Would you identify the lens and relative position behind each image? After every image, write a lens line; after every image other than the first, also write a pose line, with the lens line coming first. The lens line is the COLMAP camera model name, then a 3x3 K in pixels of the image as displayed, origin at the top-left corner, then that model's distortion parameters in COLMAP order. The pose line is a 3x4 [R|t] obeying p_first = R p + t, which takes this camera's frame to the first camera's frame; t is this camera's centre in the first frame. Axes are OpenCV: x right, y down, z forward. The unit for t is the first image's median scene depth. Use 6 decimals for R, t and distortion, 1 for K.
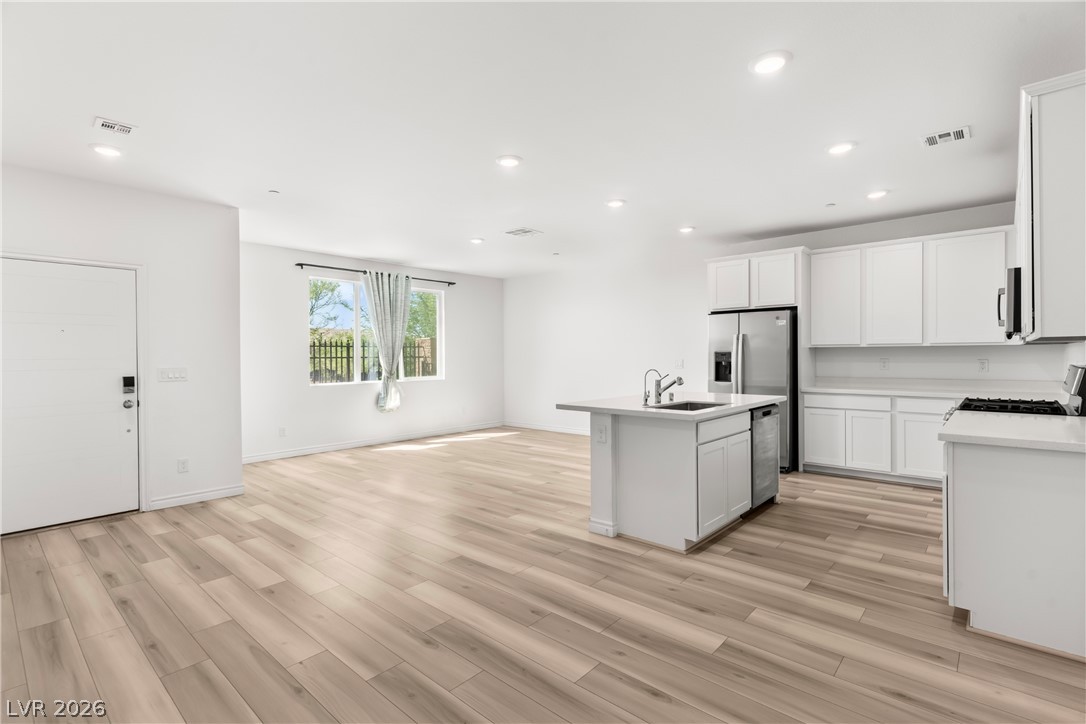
lens RADIAL K [[512.9, 0, 544.4], [0, 512.9, 358.8], [0, 0, 1]] dist [0.001742, 0.000672]
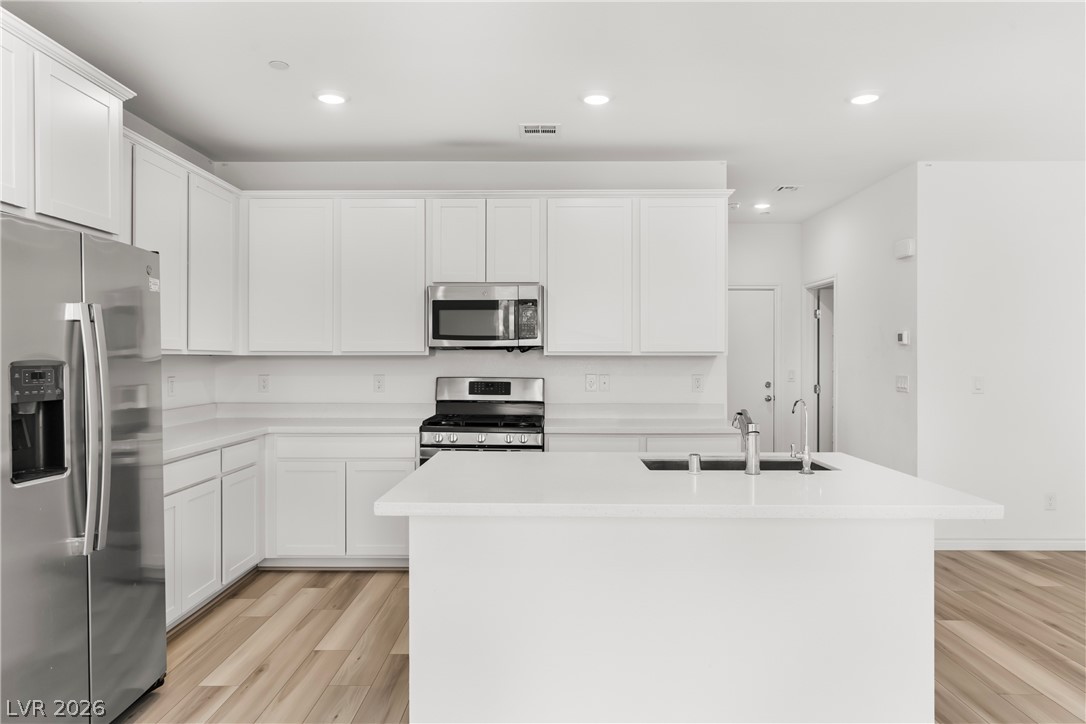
lens RADIAL K [[698.7, 0, 543.0], [0, 698.7, 362.0], [0, 0, 1]] dist [0.002588, 0.003192]
pose [[-0.658880, 0.003867, 0.752238, -0.092666], [0.009905, 0.999945, 0.003536, -0.013643], [-0.752183, 0.009780, -0.658882, 1.068932]]
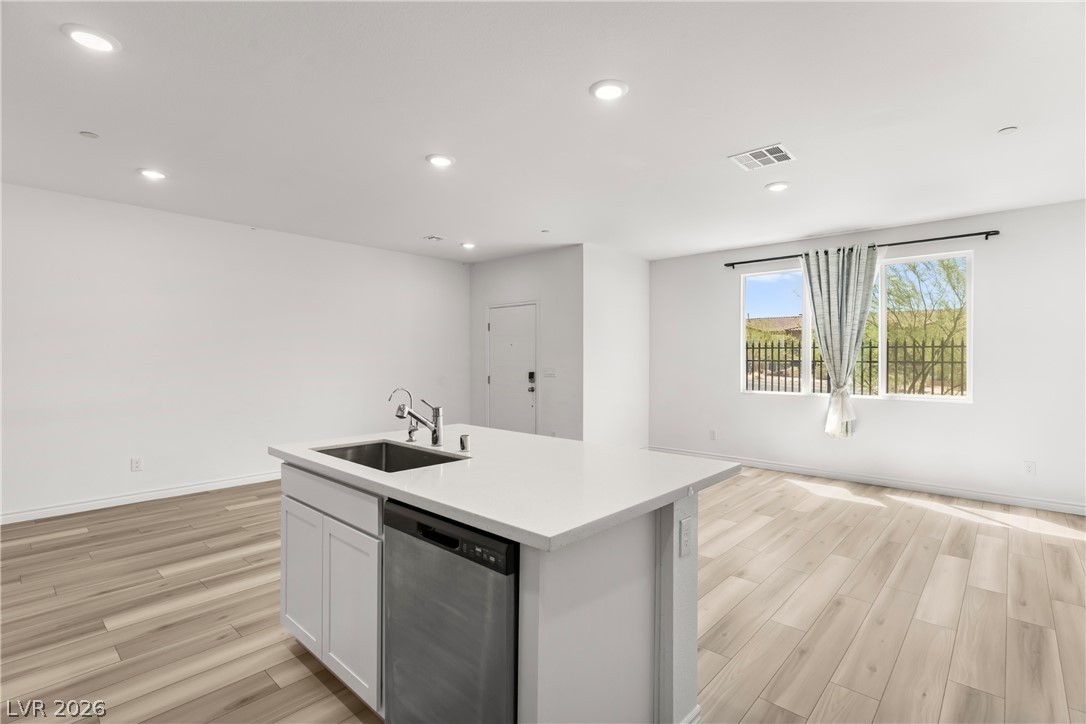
lens RADIAL K [[512.9, 0, 544.4], [0, 512.9, 358.8], [0, 0, 1]] dist [0.001742, 0.000672]
pose [[-0.010682, 0.010885, -0.999884, 0.570975], [-0.008916, 0.999900, 0.010980, -0.017816], [0.999903, 0.009032, -0.010584, 0.774508]]
